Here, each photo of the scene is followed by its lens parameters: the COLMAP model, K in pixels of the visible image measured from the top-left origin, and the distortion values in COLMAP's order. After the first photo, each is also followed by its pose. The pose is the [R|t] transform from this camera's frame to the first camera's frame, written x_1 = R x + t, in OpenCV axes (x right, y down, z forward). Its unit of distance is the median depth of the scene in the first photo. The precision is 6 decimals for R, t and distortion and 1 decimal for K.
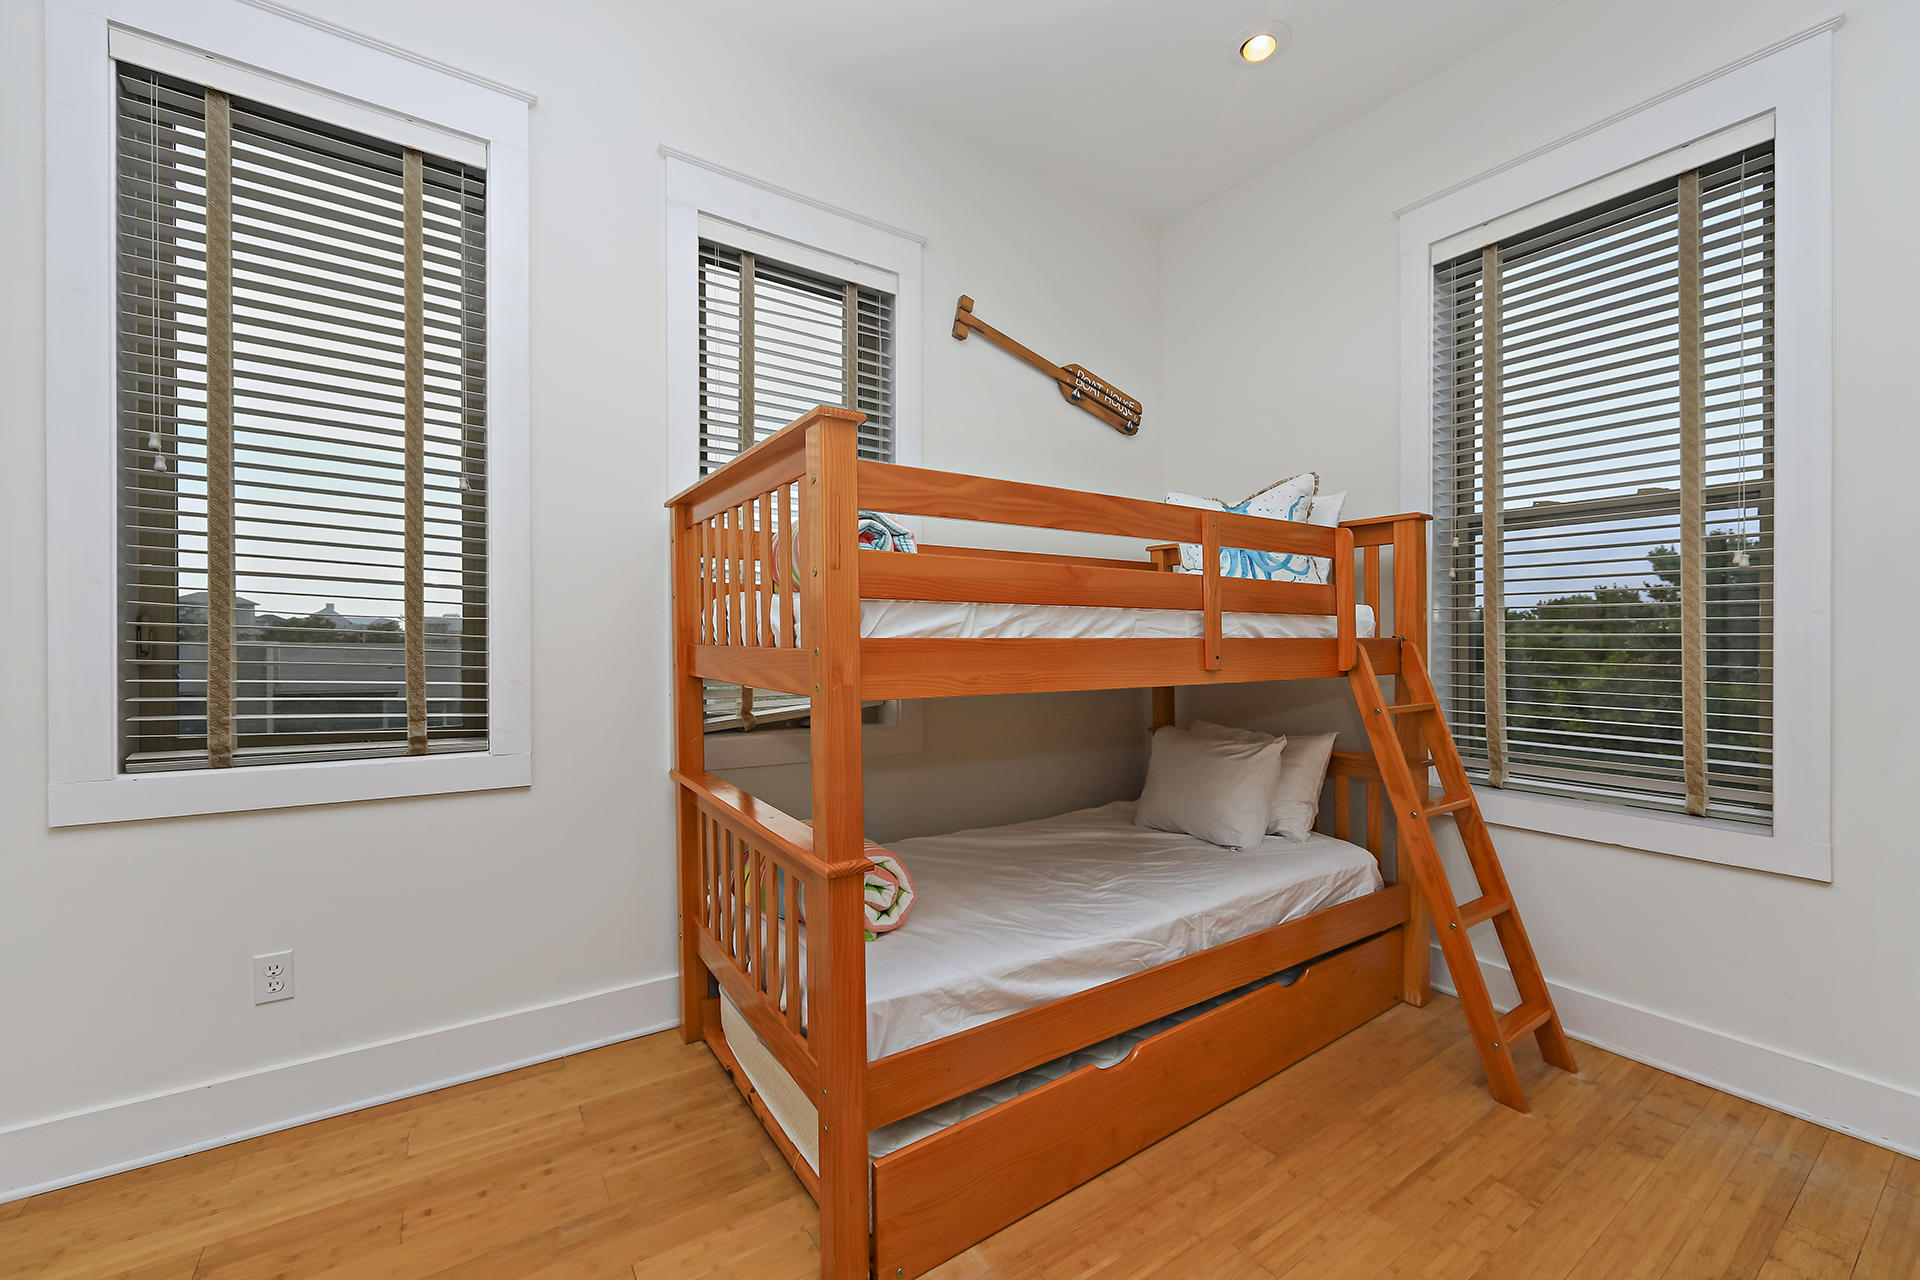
lens RADIAL K [[774.4, 0, 960.0], [0, 774.4, 640.0], [0, 0, 1]] dist [-0.000174, 0.000091]
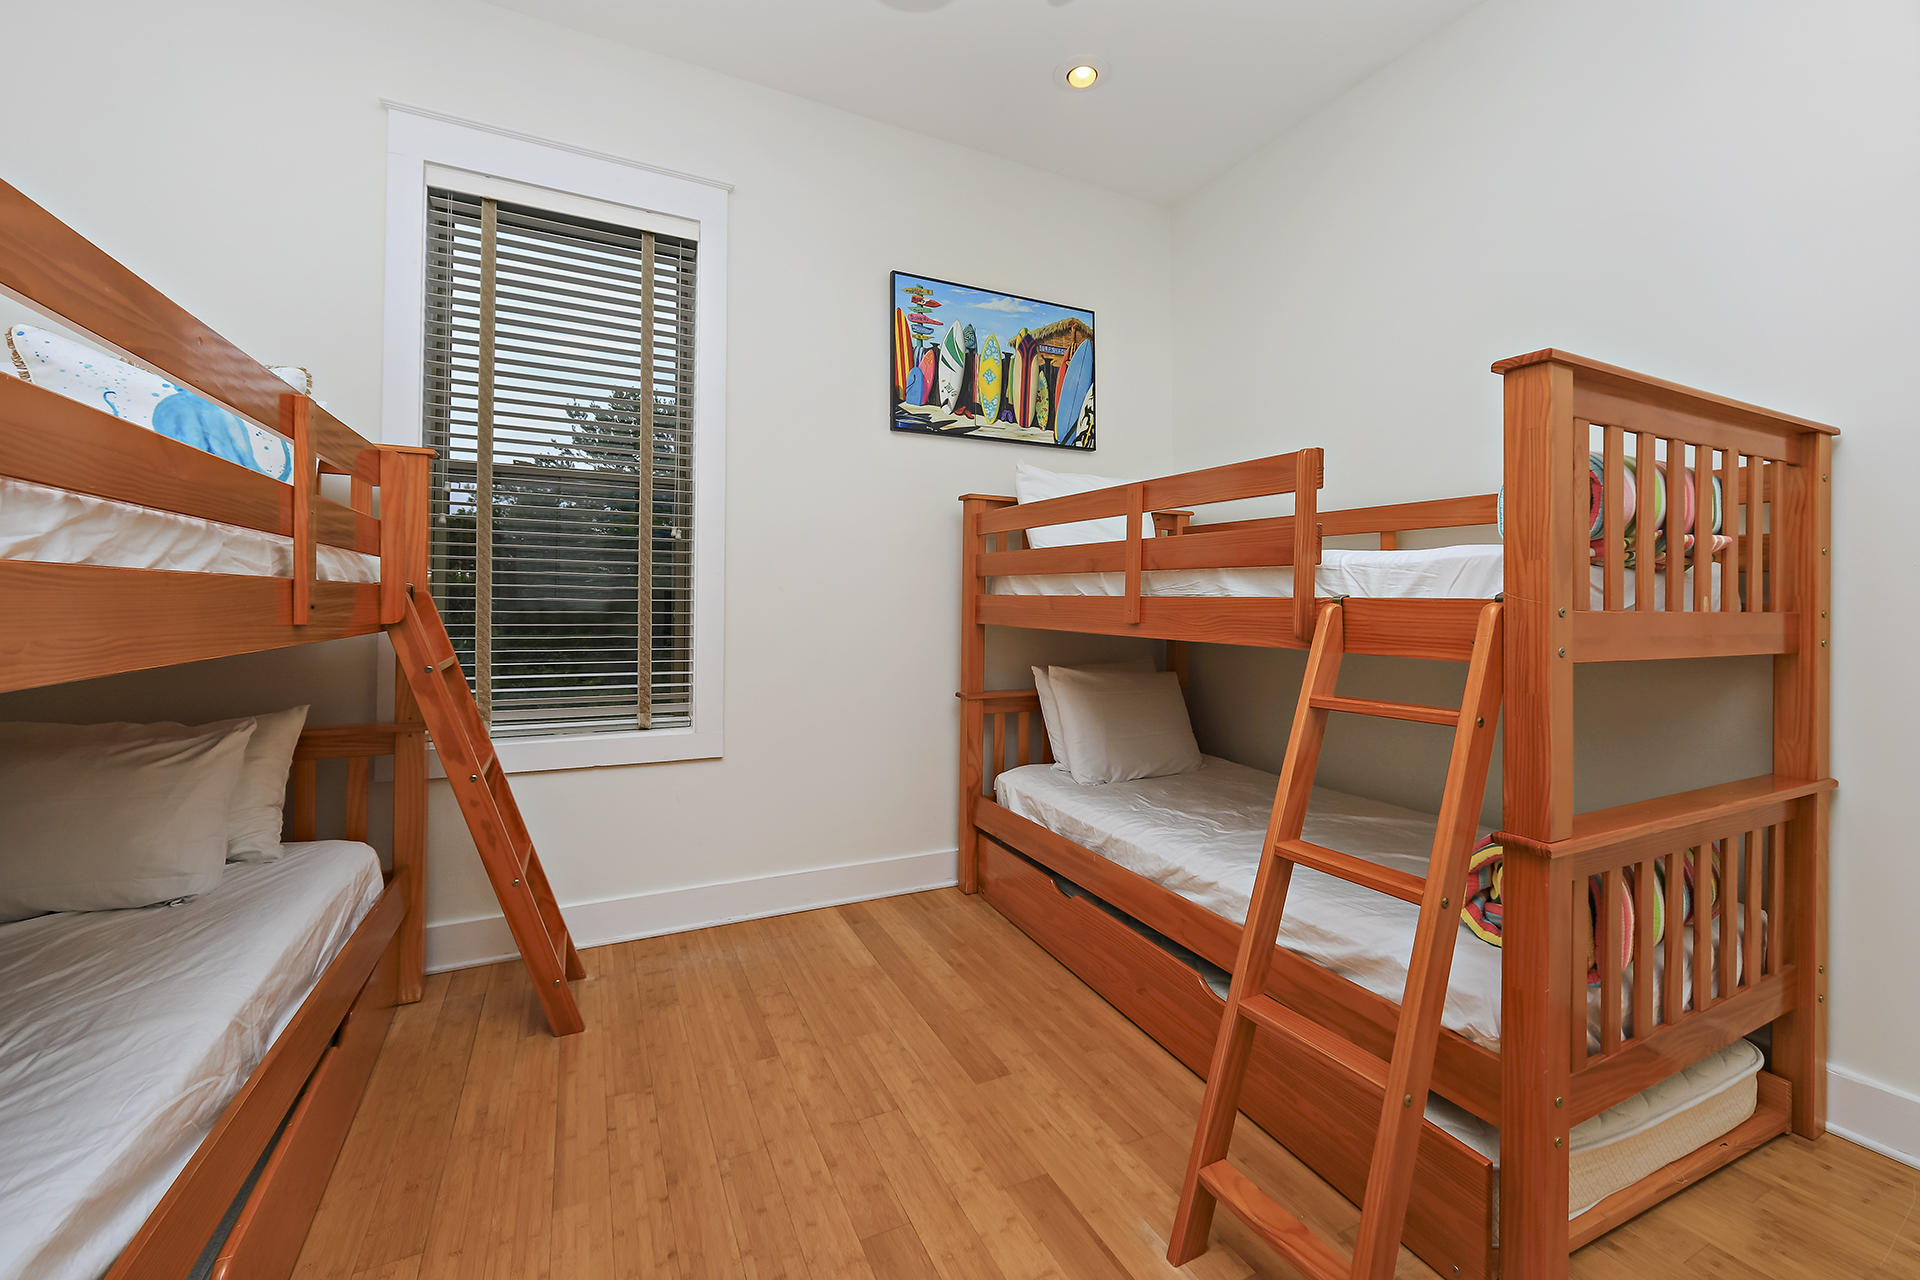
lens RADIAL K [[768.5, 0, 959.0], [0, 768.5, 578.4], [0, 0, 1]] dist [0.000398, 0.000040]
pose [[0.142752, 0.032492, 0.989225, -0.250833], [-0.007254, 0.999469, -0.031782, 0.013750], [-0.989732, -0.002639, 0.142912, 0.310317]]
